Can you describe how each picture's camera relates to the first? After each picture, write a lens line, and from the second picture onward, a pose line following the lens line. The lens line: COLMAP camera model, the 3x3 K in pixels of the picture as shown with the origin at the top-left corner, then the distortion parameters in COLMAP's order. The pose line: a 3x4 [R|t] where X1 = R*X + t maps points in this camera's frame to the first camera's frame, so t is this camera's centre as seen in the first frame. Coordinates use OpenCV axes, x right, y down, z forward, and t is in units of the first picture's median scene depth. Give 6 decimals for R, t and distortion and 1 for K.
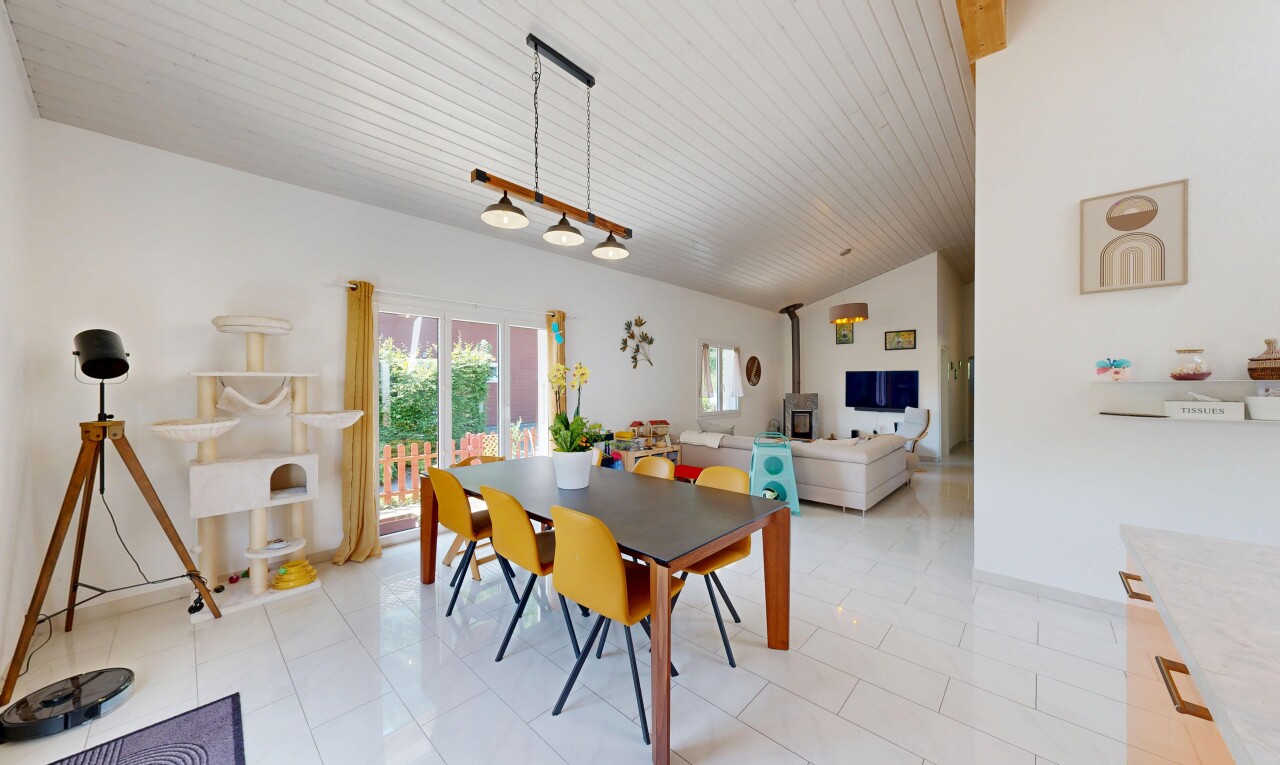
lens RADIAL K [[428.8, 0, 645.3], [0, 428.8, 384.1], [0, 0, 1]] dist [0.000332, 0.000041]
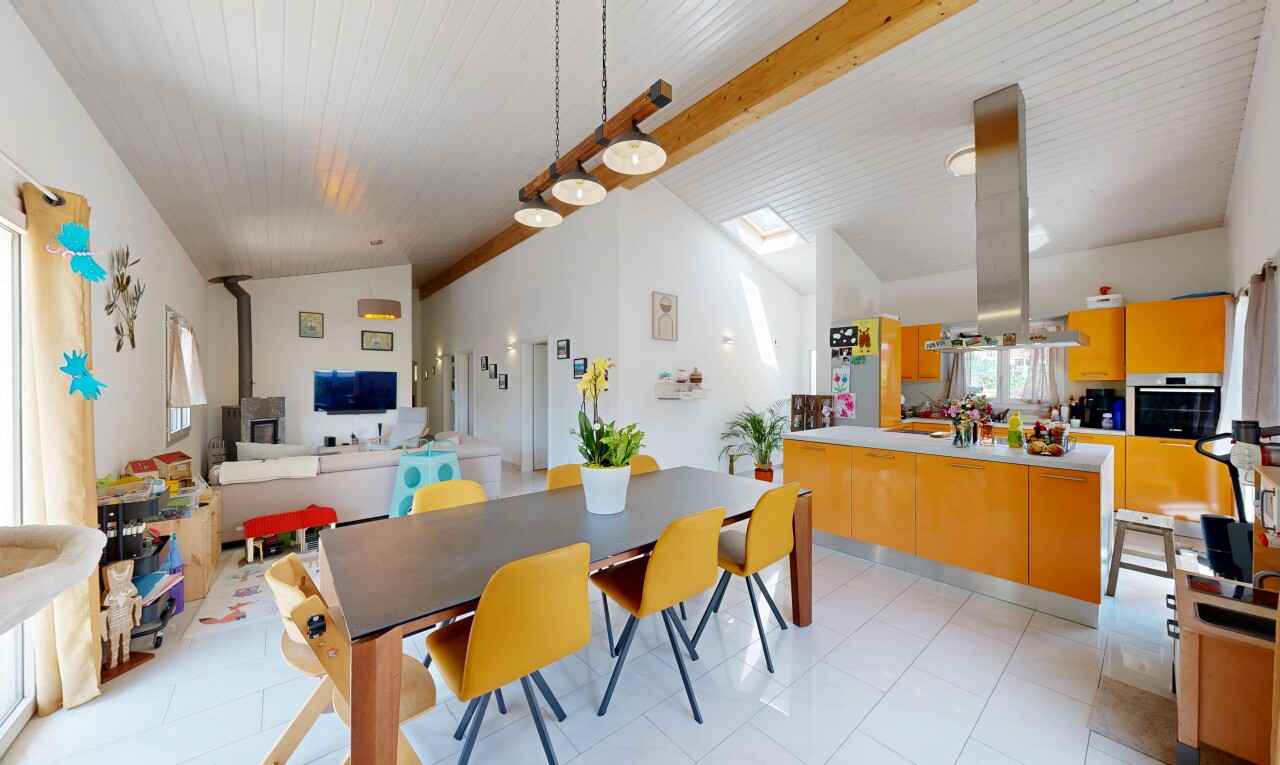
lens RADIAL K [[428.8, 0, 645.3], [0, 428.8, 384.1], [0, 0, 1]] dist [0.000332, 0.000041]
pose [[0.128716, 0.003769, 0.991674, -0.320819], [0.000082, 0.999993, -0.003811, 0.001926], [-0.991681, 0.000572, 0.128715, 0.265419]]
